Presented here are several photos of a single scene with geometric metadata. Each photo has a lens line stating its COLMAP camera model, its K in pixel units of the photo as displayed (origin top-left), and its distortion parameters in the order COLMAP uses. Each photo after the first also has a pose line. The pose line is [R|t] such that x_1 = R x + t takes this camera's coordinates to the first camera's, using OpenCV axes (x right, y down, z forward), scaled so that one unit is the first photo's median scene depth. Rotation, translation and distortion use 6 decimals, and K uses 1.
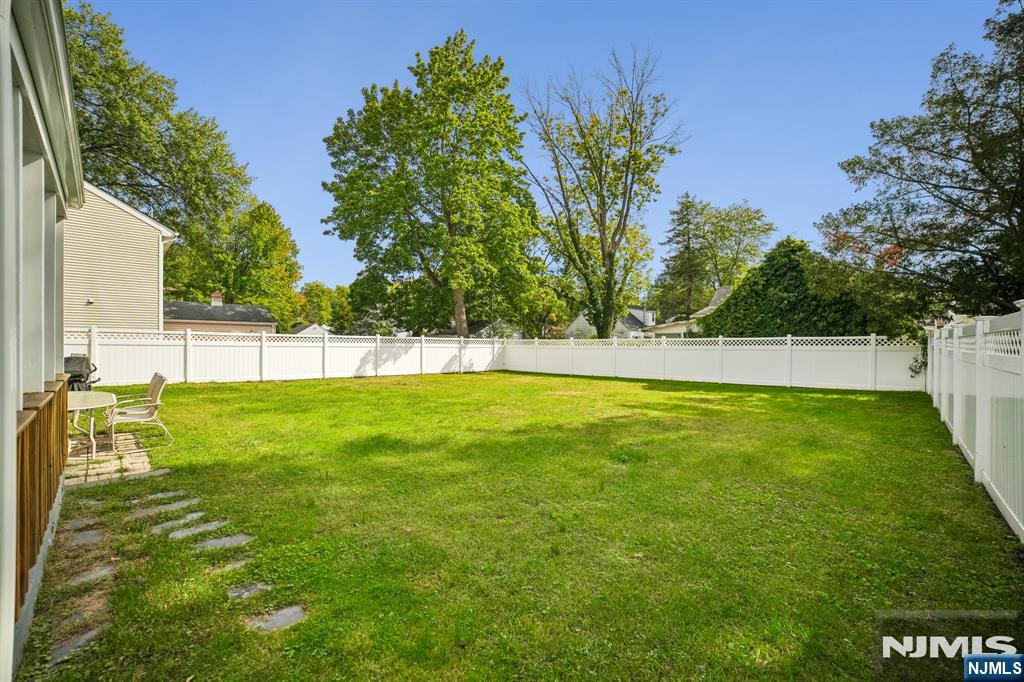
lens RADIAL K [[441.6, 0, 495.1], [0, 441.6, 348.9], [0, 0, 1]] dist [-0.041863, 0.011706]
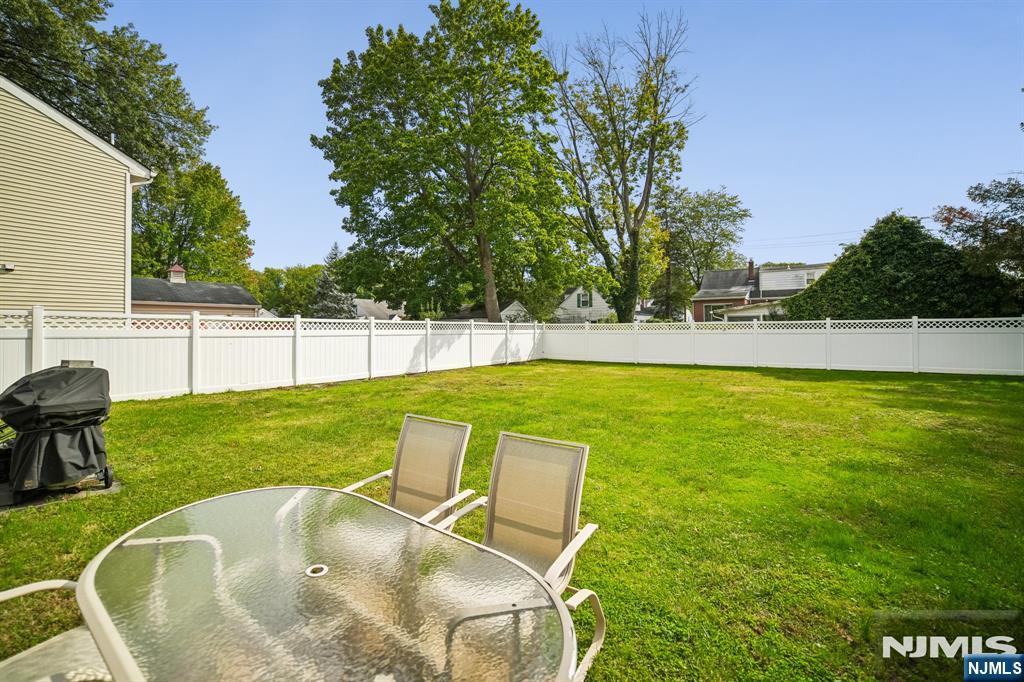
lens RADIAL K [[441.6, 0, 521.0], [0, 441.6, 323.6], [0, 0, 1]] dist [-0.041863, 0.011706]
pose [[0.982141, -0.007671, 0.187990, -0.205830], [0.011903, 0.999700, -0.021391, -0.004651], [-0.187770, 0.023247, 0.981938, 0.157553]]
